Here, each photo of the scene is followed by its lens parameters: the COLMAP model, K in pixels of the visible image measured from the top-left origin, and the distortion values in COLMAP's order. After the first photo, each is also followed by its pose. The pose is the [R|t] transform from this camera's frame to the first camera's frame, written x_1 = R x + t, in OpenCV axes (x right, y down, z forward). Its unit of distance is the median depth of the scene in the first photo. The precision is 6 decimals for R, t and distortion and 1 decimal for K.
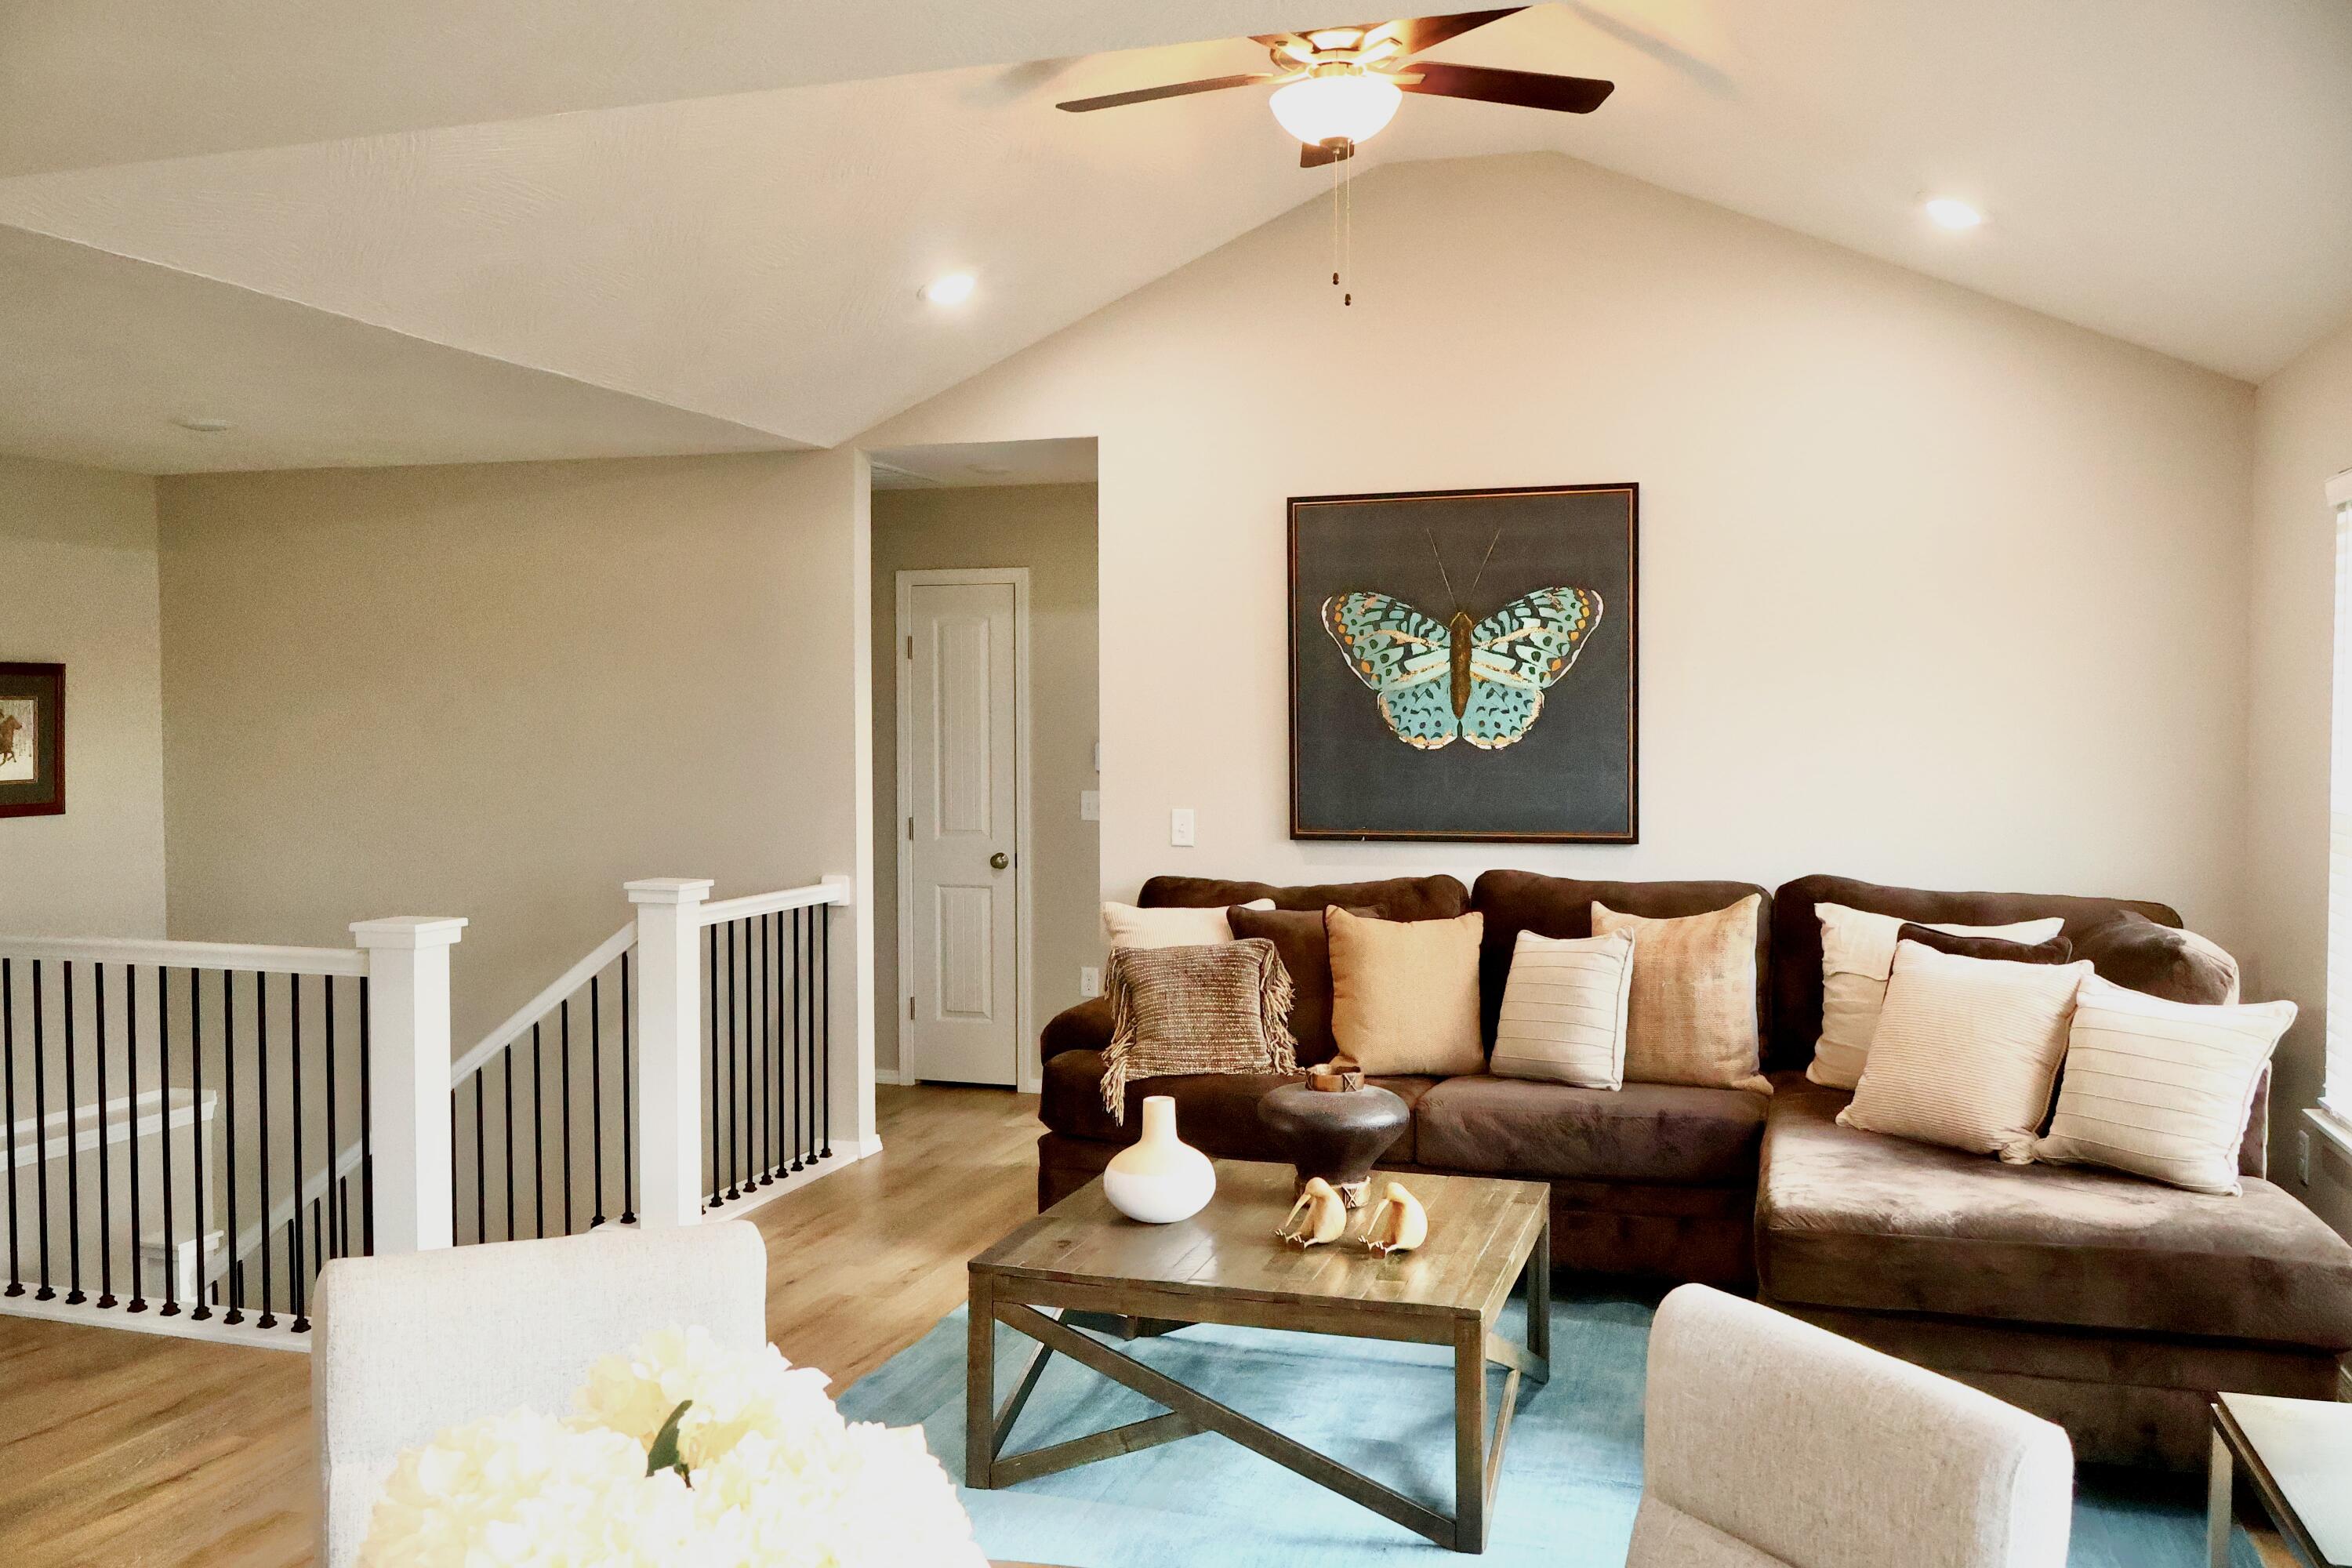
lens RADIAL K [[1949.9, 0, 1174.3], [0, 1949.9, 819.6], [0, 0, 1]] dist [-0.002176, -0.001234]
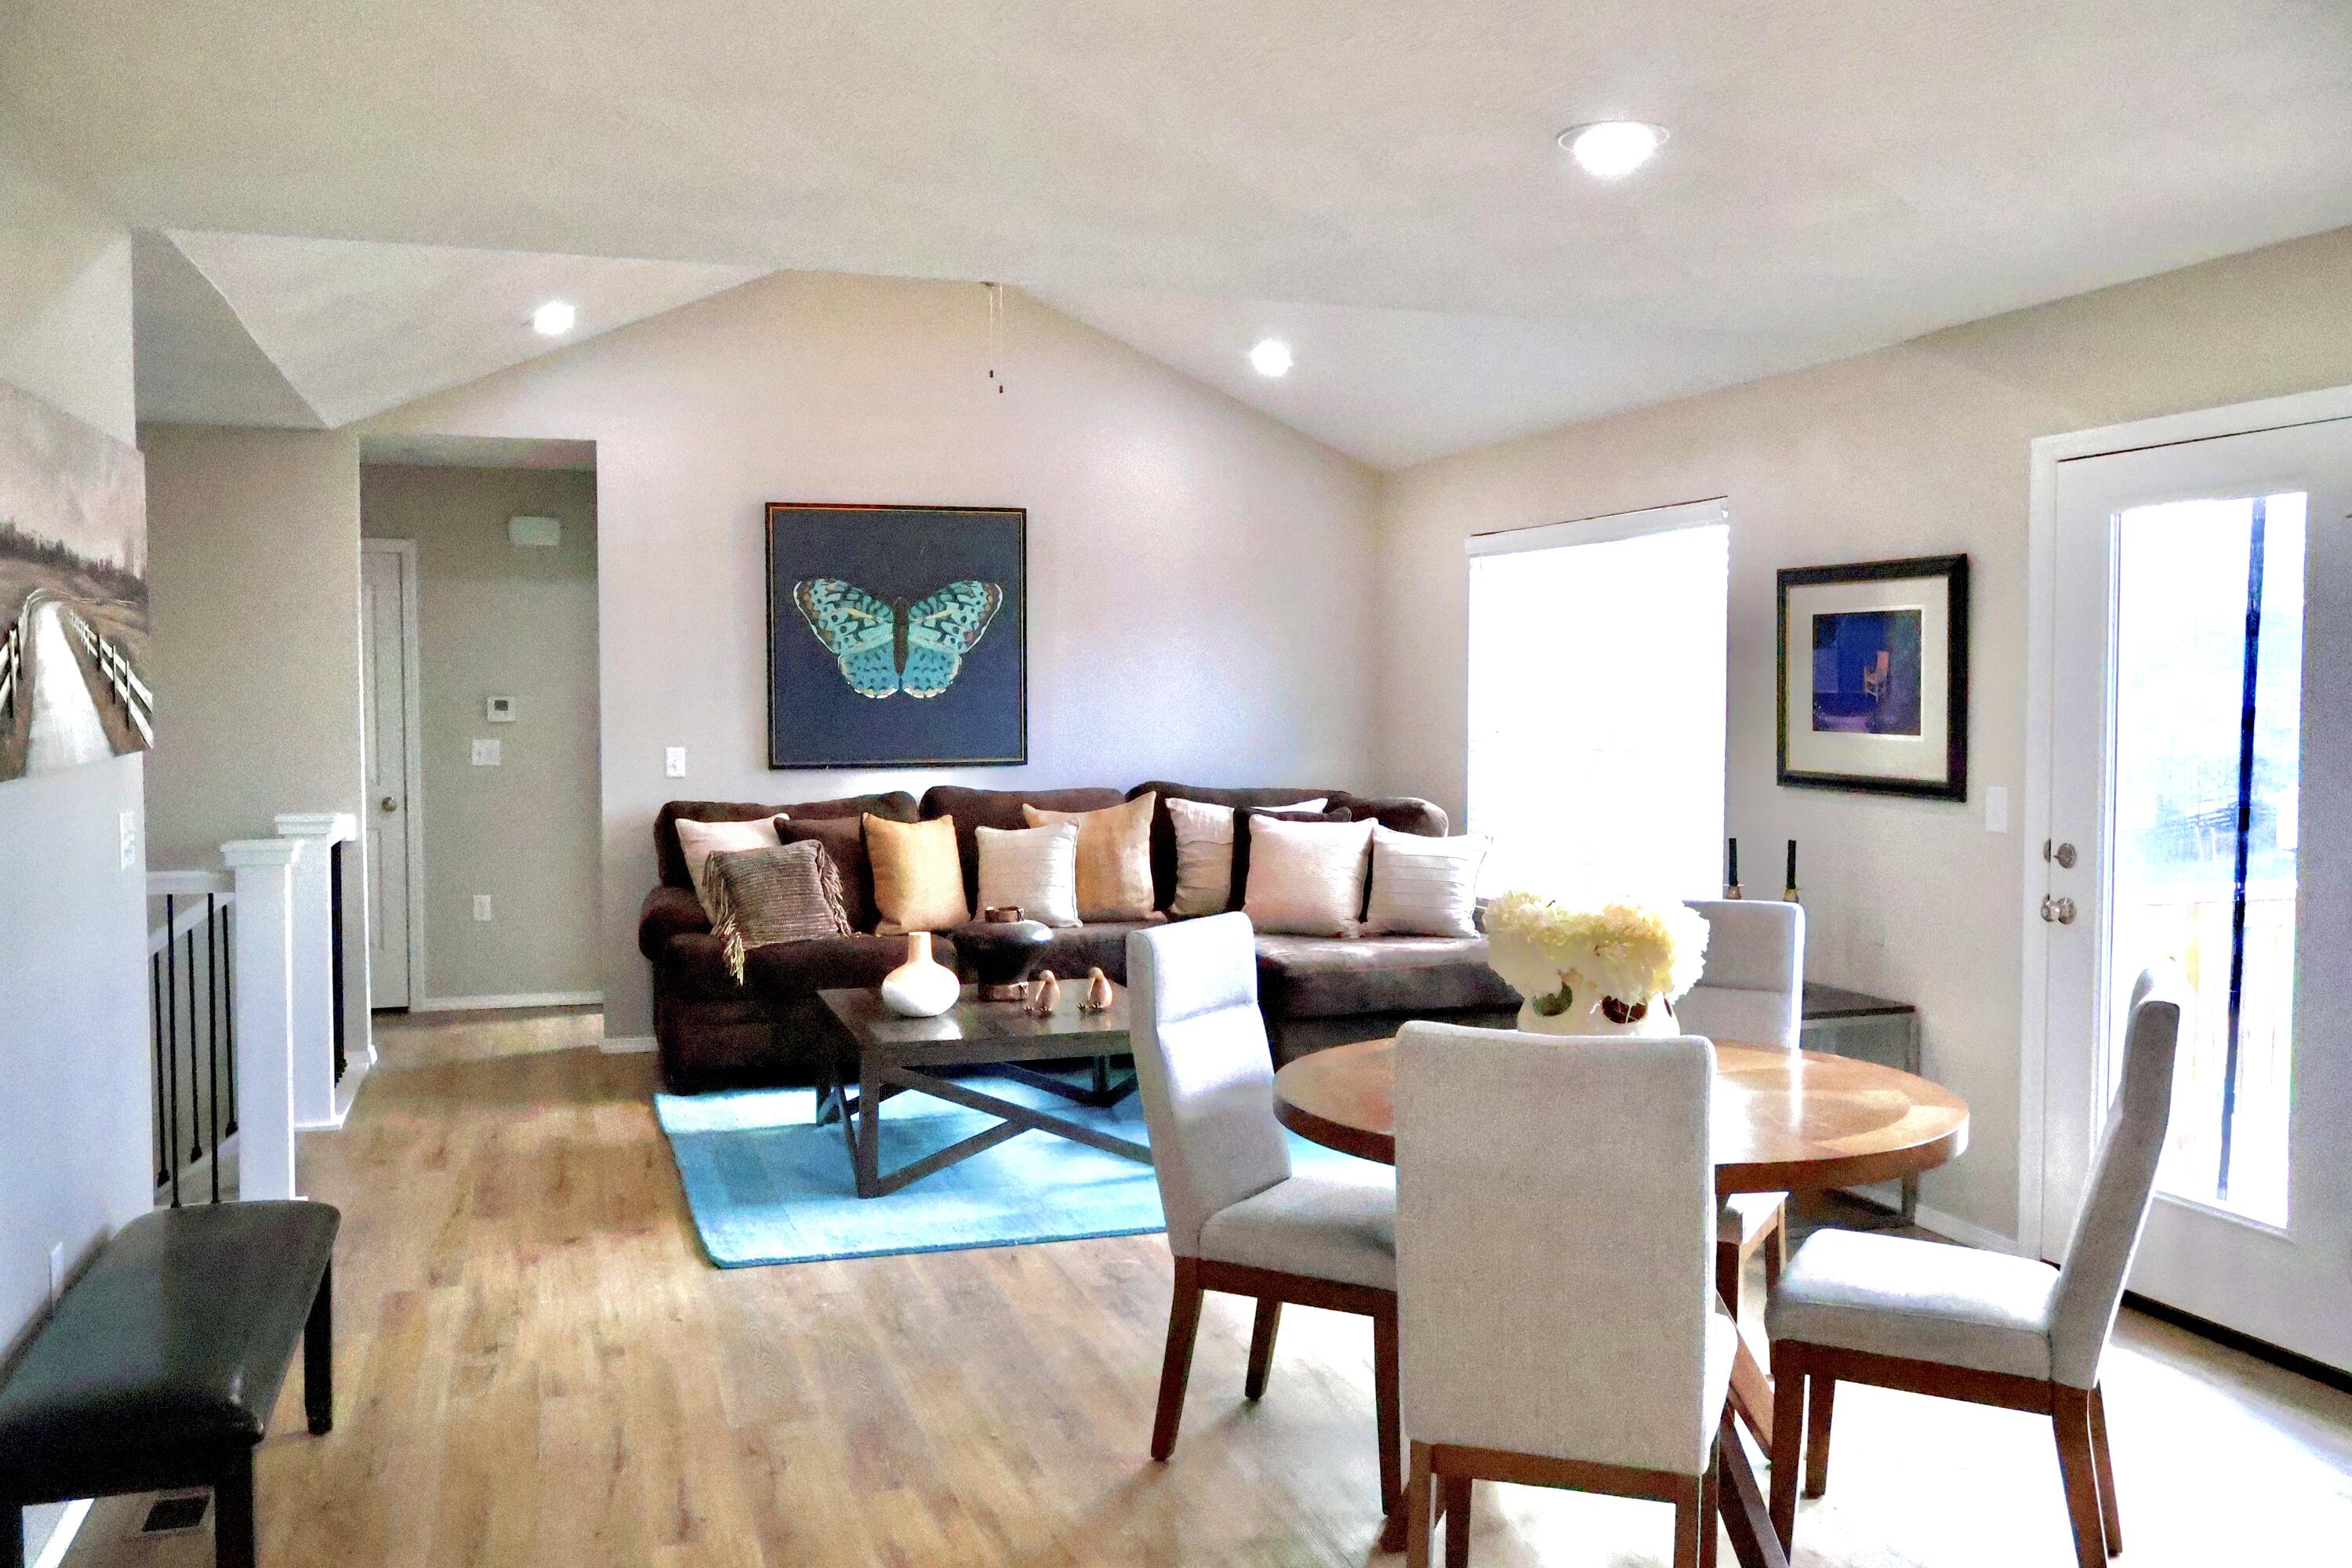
lens RADIAL K [[1958.0, 0, 1176.0], [0, 1958.0, 784.0], [0, 0, 1]] dist [0.006779, -0.001205]
pose [[0.810740, -0.026358, 0.584812, -0.495712], [0.029871, 0.999547, 0.003639, 0.023966], [-0.584643, 0.014519, 0.811161, -0.206118]]
